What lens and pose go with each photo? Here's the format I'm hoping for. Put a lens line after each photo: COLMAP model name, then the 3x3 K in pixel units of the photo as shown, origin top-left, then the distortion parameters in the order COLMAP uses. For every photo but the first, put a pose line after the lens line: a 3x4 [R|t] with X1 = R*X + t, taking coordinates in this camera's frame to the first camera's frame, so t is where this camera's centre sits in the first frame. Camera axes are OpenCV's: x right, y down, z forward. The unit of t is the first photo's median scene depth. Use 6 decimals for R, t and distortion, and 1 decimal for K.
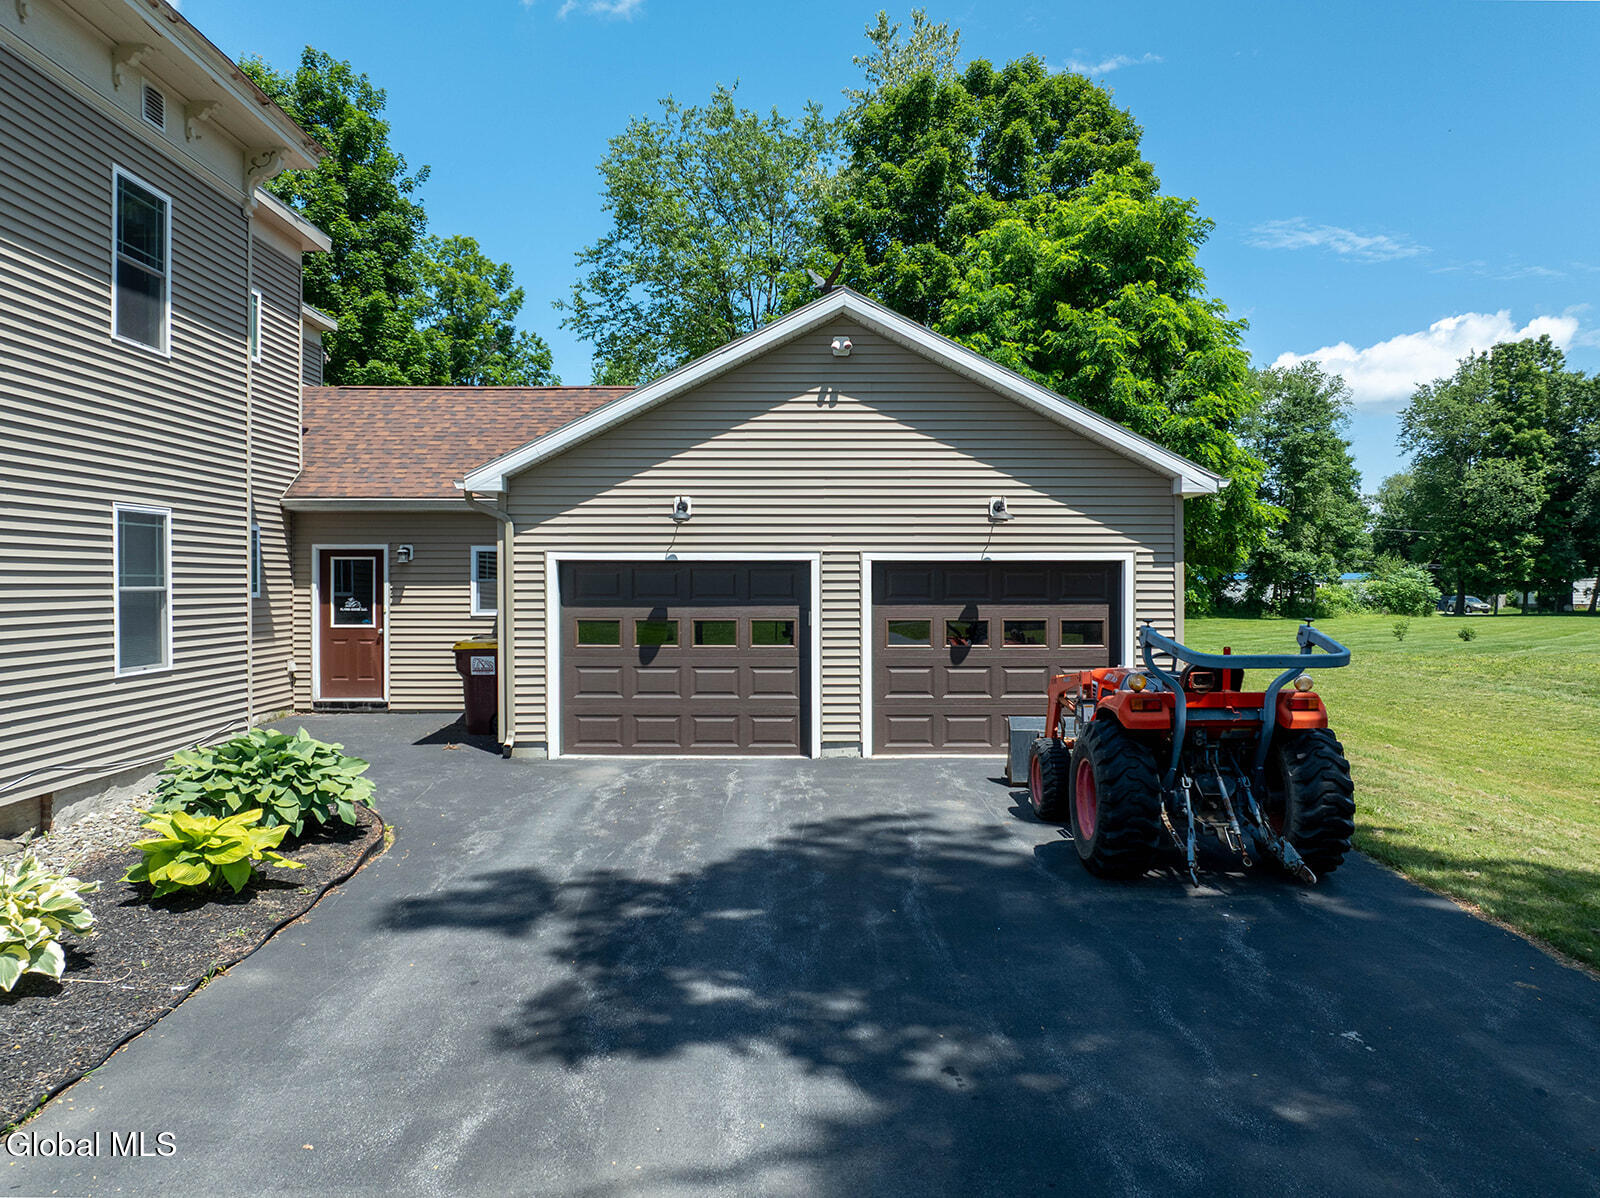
lens RADIAL K [[1123.0, 0, 800.0], [0, 1123.0, 599.0], [0, 0, 1]] dist [-0.033733, -0.004779]
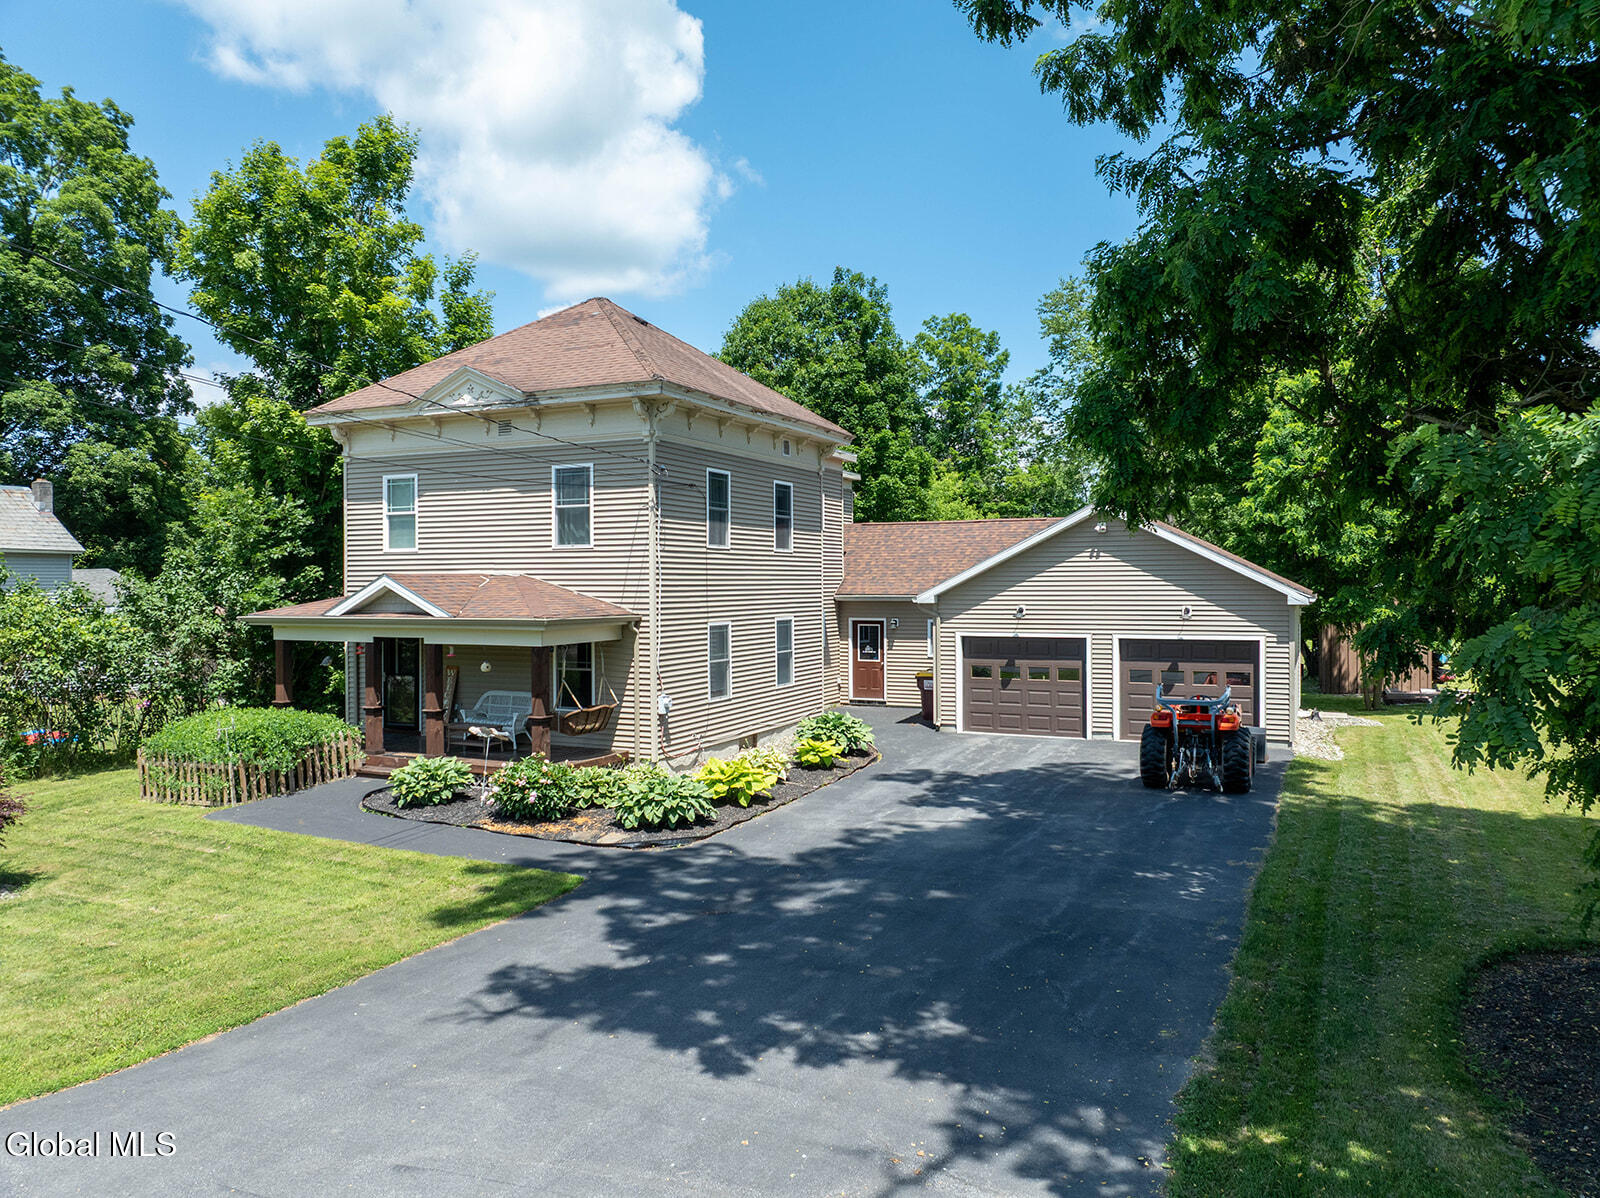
lens RADIAL K [[1123.0, 0, 800.0], [0, 1123.0, 599.0], [0, 0, 1]] dist [-0.033733, -0.004779]
pose [[0.901005, 0.001305, -0.433808, 0.329510], [-0.000433, 0.999998, 0.002110, -0.085852], [0.433809, -0.001713, 0.901003, -0.787557]]
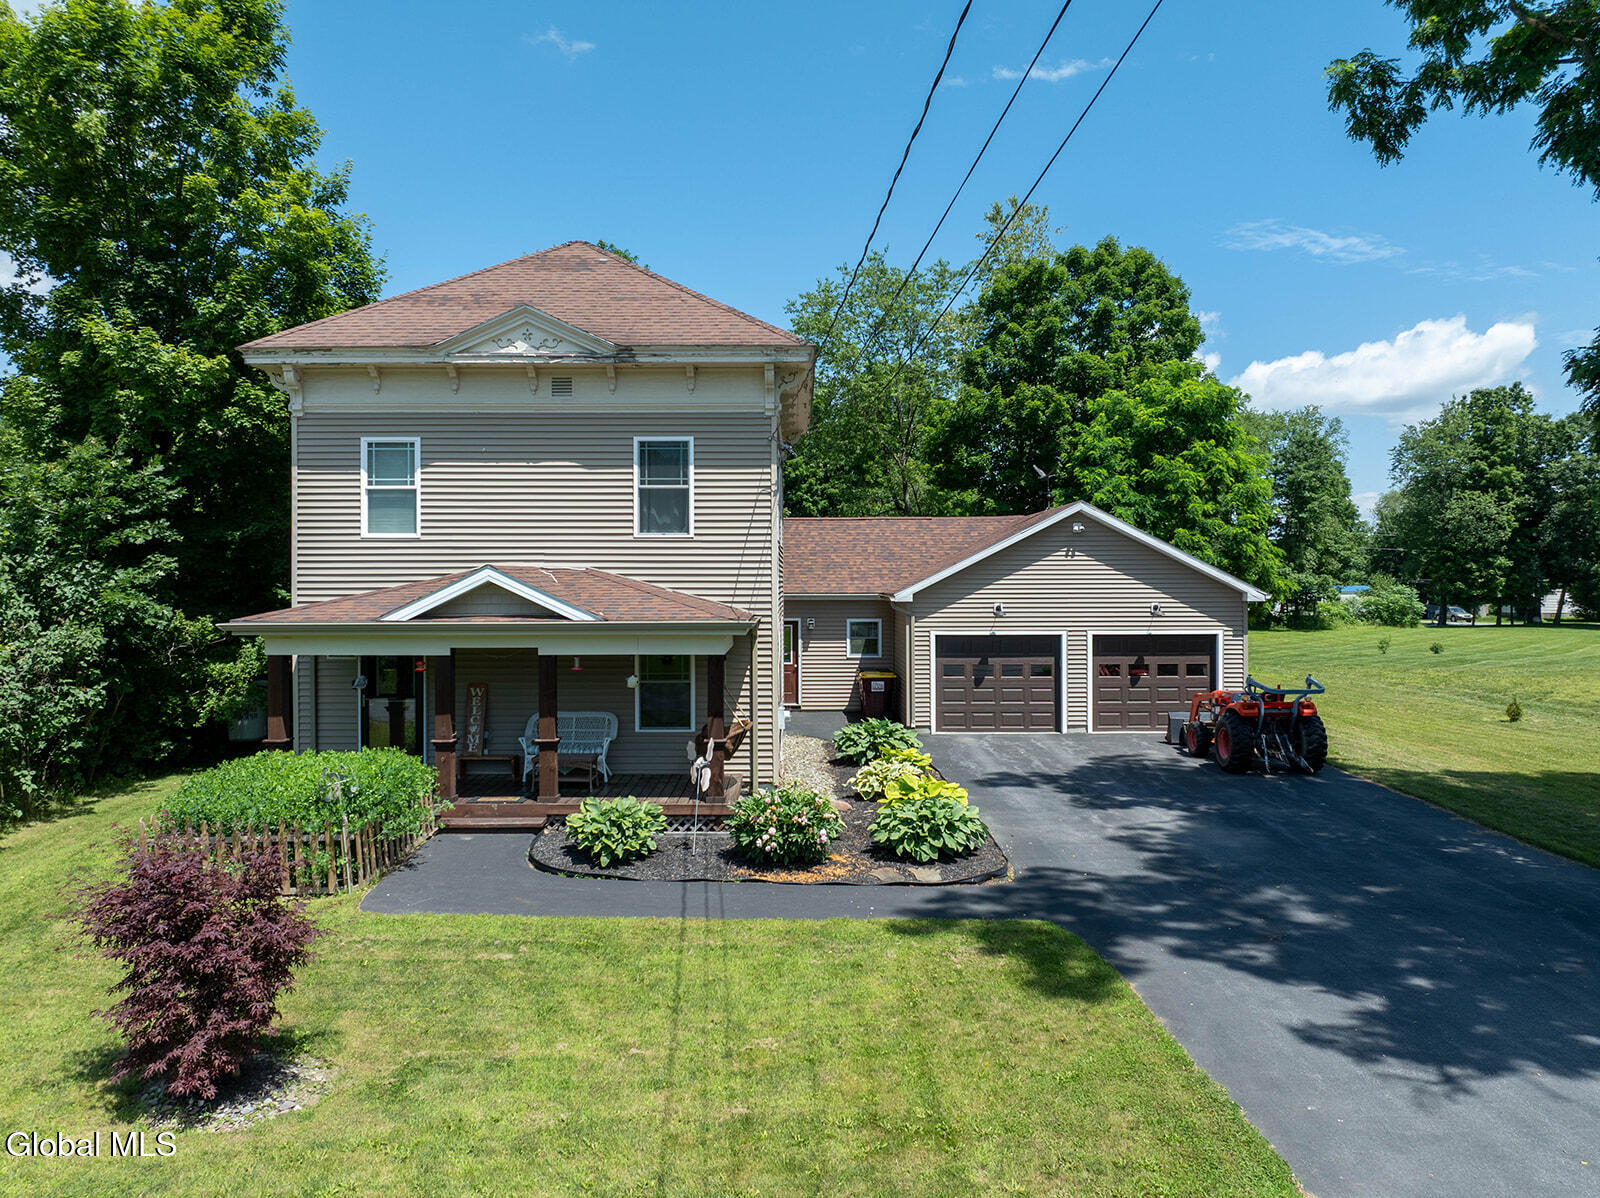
lens RADIAL K [[1129.8, 0, 791.5], [0, 1129.8, 594.5], [0, 0, 1]] dist [-0.036020, 0.001409]
pose [[0.999976, -0.002686, -0.006370, -0.374213], [0.002670, 0.999993, -0.002481, -0.083084], [0.006376, 0.002464, 0.999977, -0.825395]]
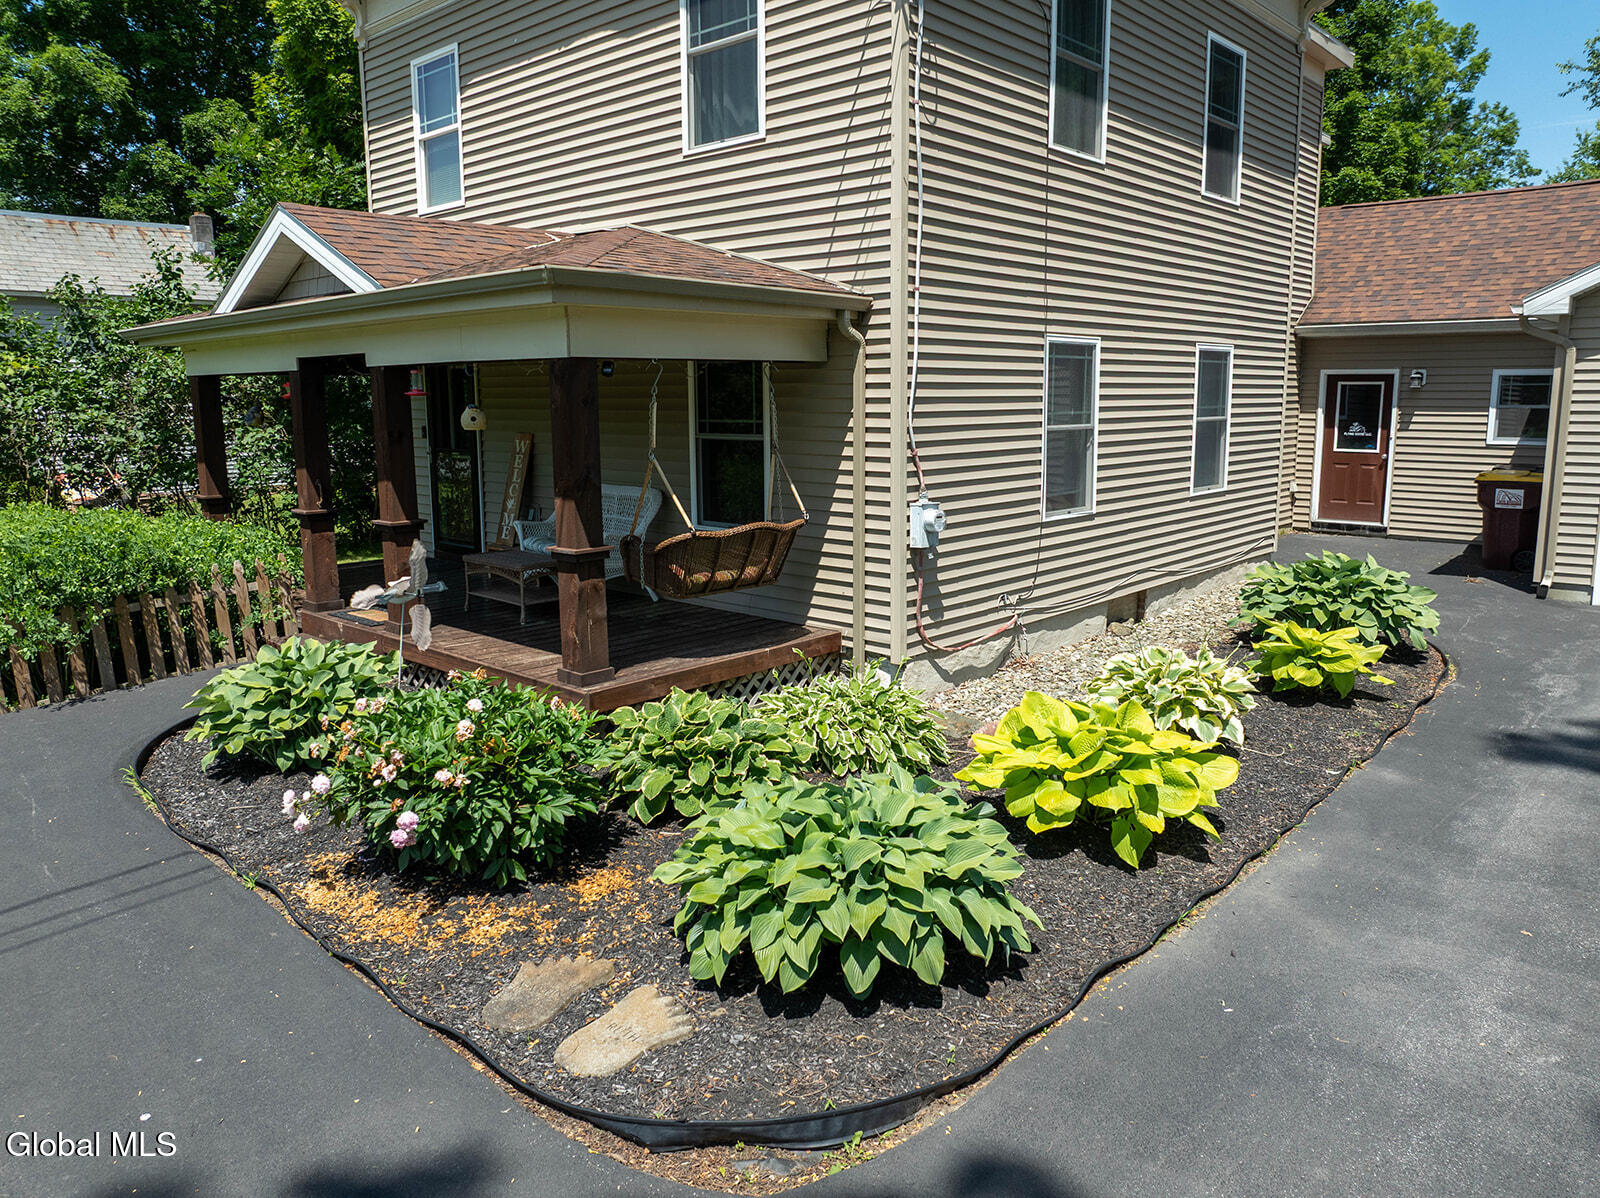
lens RADIAL K [[1117.6, 0, 814.1], [0, 1117.6, 590.8], [0, 0, 1]] dist [-0.038587, 0.007916]
pose [[0.732700, 0.113106, -0.671087, -0.069900], [-0.002381, 0.986513, 0.163668, -0.013940], [0.680547, -0.118322, 0.723087, -0.084803]]
